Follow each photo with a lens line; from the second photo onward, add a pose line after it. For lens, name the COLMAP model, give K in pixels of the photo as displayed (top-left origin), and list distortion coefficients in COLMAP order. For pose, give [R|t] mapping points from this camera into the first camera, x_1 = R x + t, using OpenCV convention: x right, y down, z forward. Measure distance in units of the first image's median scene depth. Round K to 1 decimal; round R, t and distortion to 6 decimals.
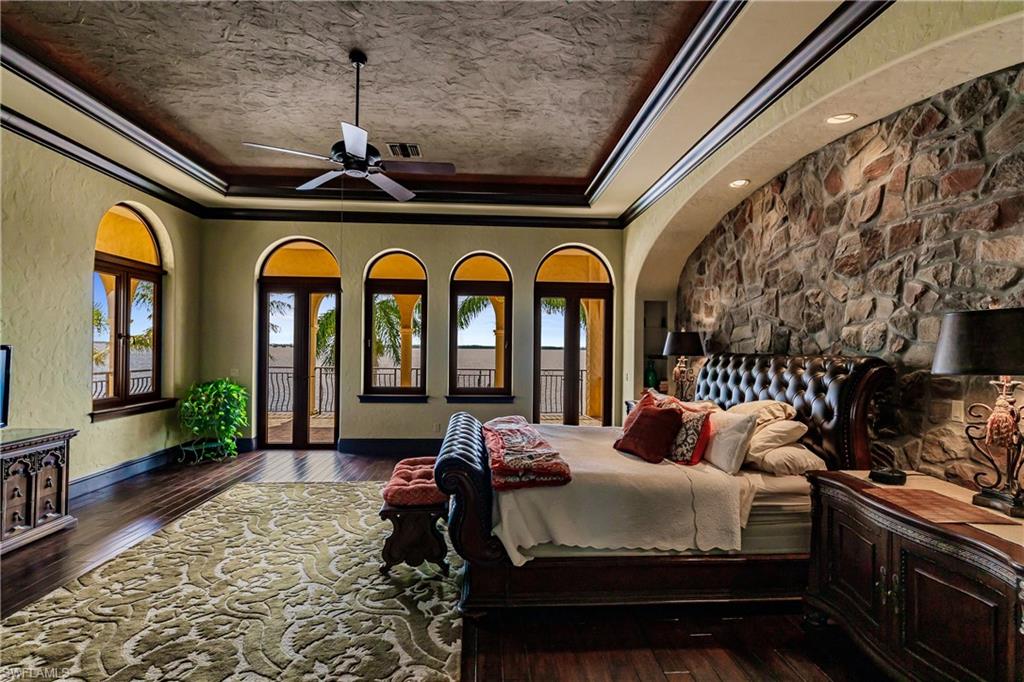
lens RADIAL K [[500.2, 0, 516.3], [0, 500.2, 343.0], [0, 0, 1]] dist [-0.000791, 0.000195]
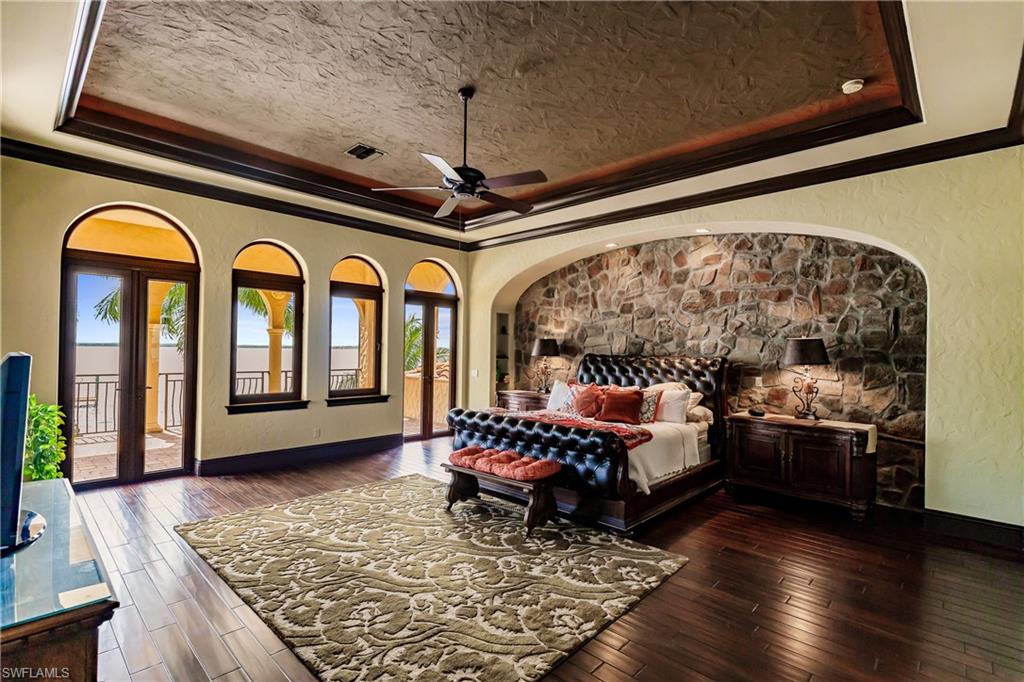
lens RADIAL K [[478.2, 0, 512.0], [0, 478.2, 341.0], [0, 0, 1]] dist [-0.001193, -0.000259]
pose [[0.731884, 0.011766, 0.681328, -0.960708], [-0.012297, 0.999916, -0.004058, -0.014672], [-0.681319, -0.005408, 0.731967, 0.147518]]
